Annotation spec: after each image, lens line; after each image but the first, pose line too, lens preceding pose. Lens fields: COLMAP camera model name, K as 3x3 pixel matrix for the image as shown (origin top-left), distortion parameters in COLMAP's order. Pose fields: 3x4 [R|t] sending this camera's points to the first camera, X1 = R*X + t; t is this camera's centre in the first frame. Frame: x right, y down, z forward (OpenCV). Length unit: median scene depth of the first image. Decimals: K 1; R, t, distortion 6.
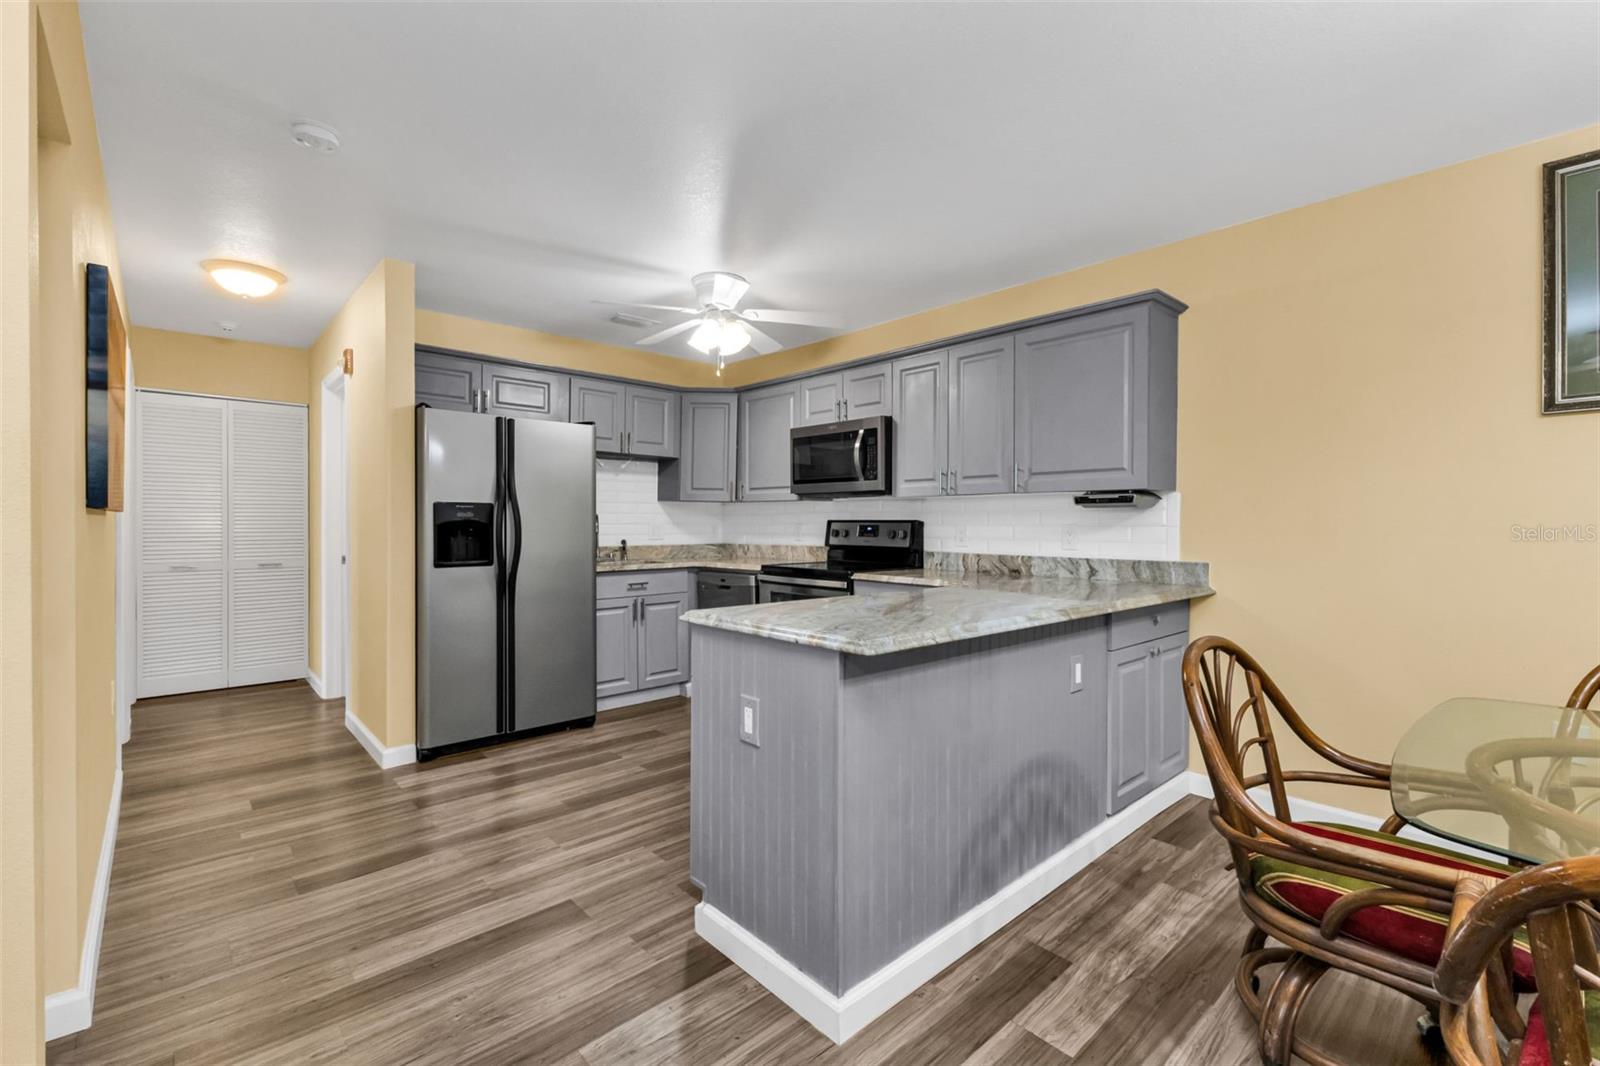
lens RADIAL K [[689.3, 0, 805.5], [0, 689.3, 527.4], [0, 0, 1]] dist [0.004240, -0.000530]
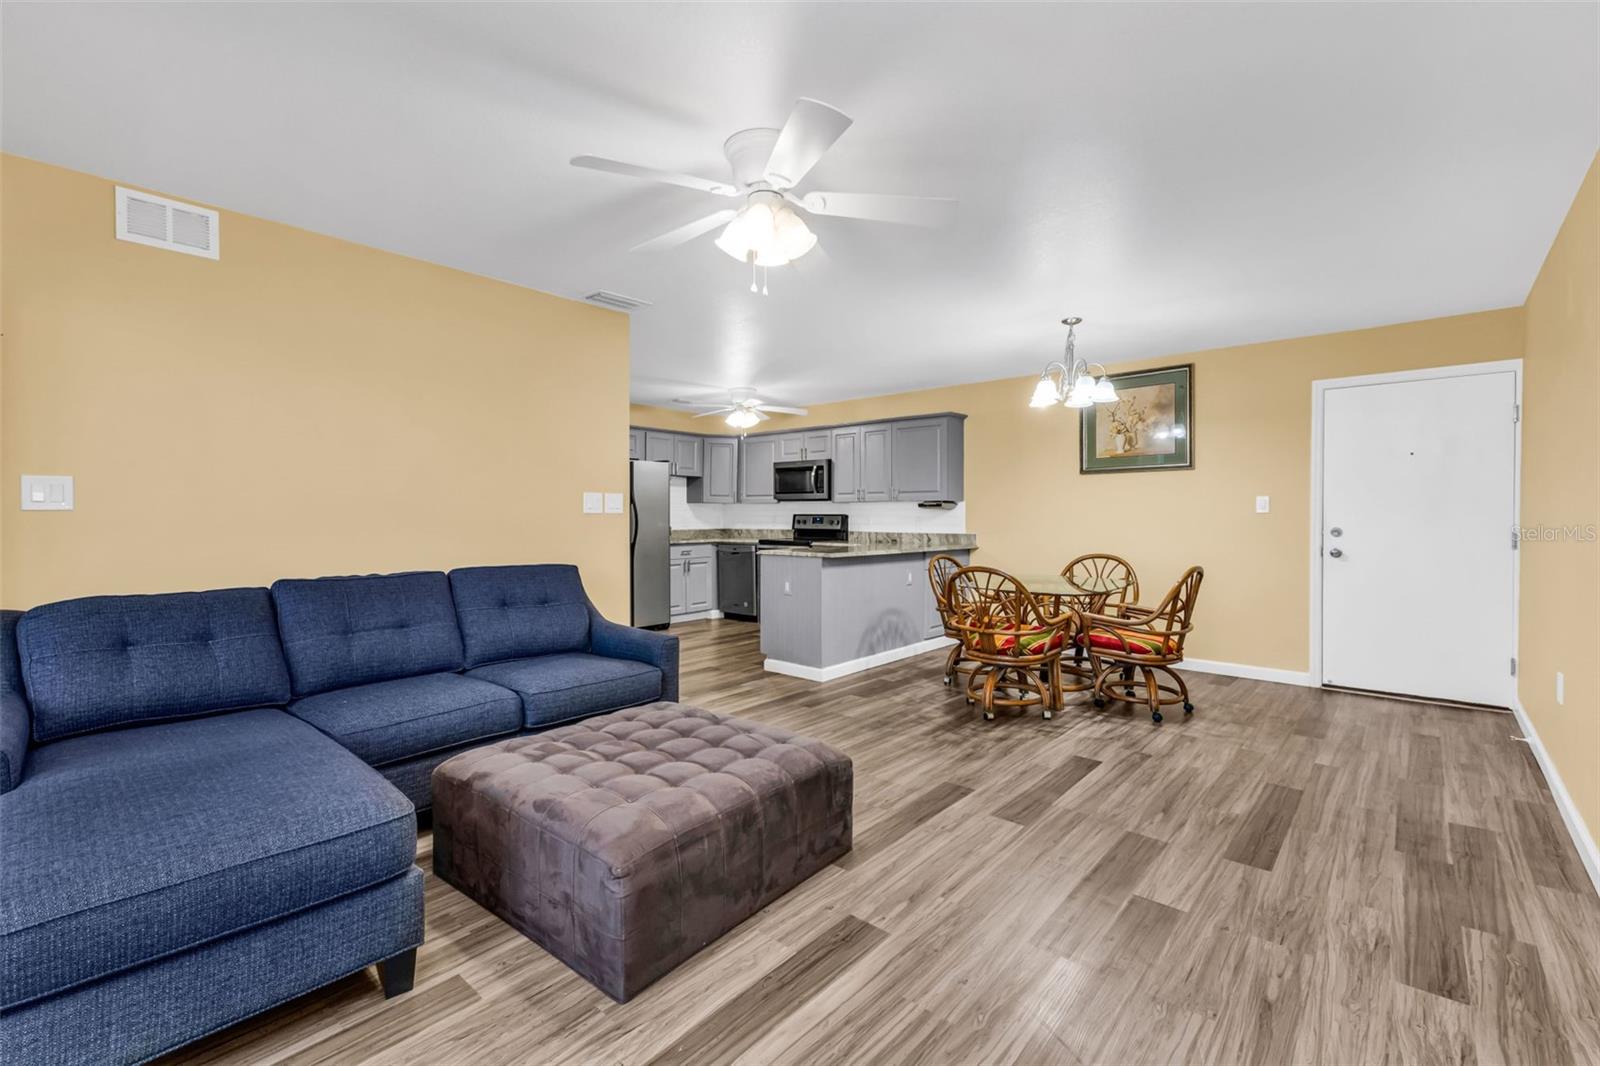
lens RADIAL K [[675.5, 0, 824.3], [0, 675.5, 525.9], [0, 0, 1]] dist [0.006061, -0.000082]
pose [[0.991143, -0.004889, 0.132708, -0.137385], [0.003517, 0.999938, 0.010570, 0.001207], [-0.132751, -0.010009, 0.991099, -0.815602]]
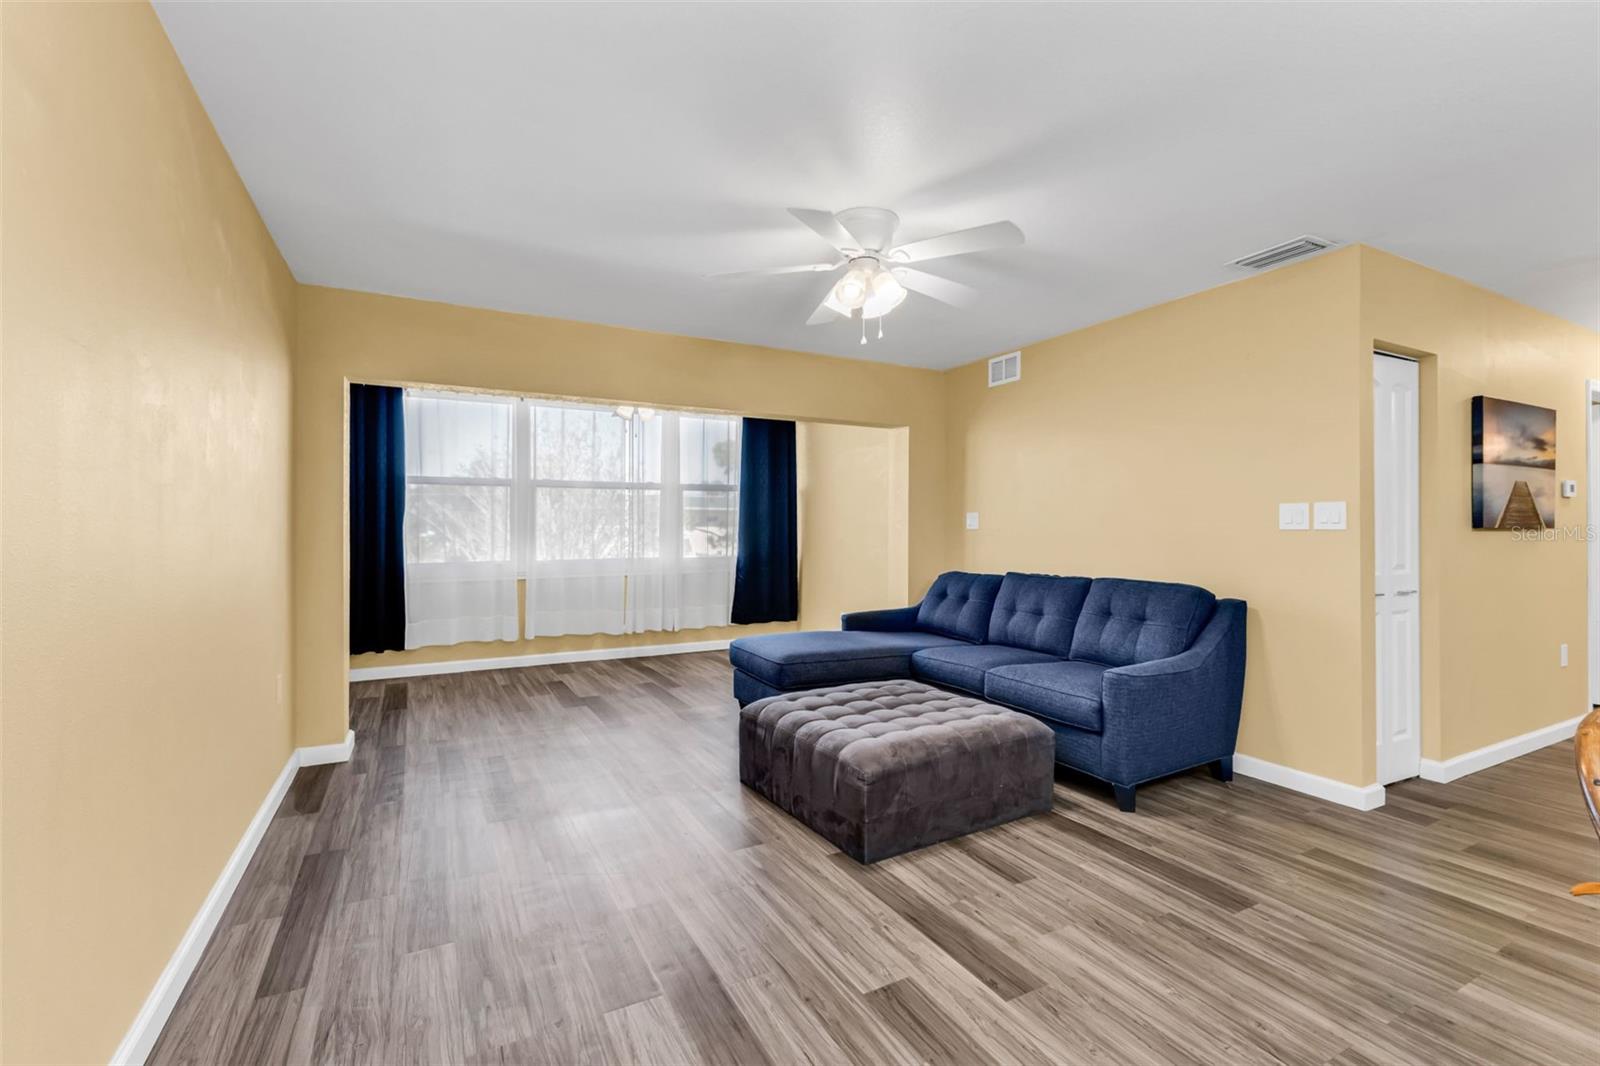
lens RADIAL K [[717.5, 0, 796.5], [0, 717.5, 526.9], [0, 0, 1]] dist [0.005251, -0.000103]
pose [[-0.244260, -0.011166, -0.969645, 0.605546], [-0.008972, 0.999917, -0.009255, 0.001328], [0.969668, 0.006439, -0.244340, -0.125657]]
